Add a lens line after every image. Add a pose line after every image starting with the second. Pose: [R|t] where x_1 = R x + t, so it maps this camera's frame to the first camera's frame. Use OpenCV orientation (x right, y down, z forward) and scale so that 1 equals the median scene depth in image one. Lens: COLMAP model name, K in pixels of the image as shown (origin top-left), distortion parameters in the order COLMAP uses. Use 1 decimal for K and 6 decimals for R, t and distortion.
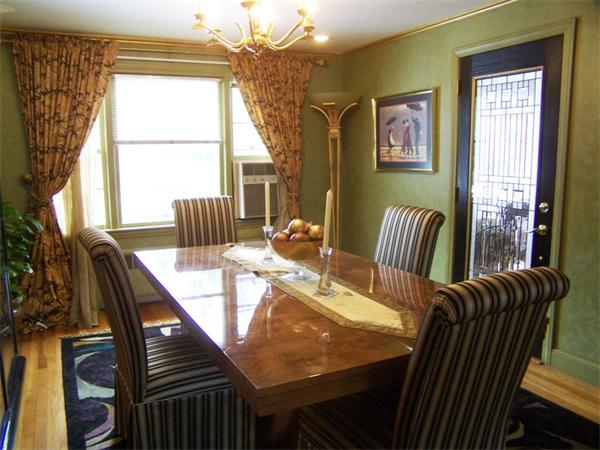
lens RADIAL K [[507.9, 0, 299.5], [0, 507.9, 225.1], [0, 0, 1]] dist [-0.066773, 0.038755]
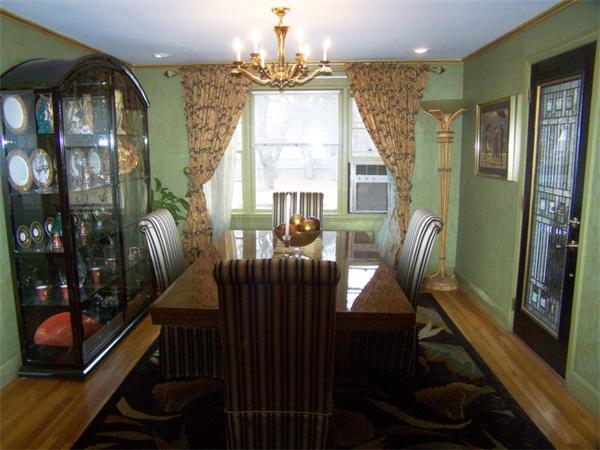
lens RADIAL K [[507.9, 0, 301.8], [0, 507.9, 224.1], [0, 0, 1]] dist [-0.066773, 0.038755]
pose [[0.879766, 0.083678, -0.467985, 0.369325], [-0.076761, 0.996474, 0.033872, -0.018232], [0.469170, 0.006124, 0.883087, -0.074009]]
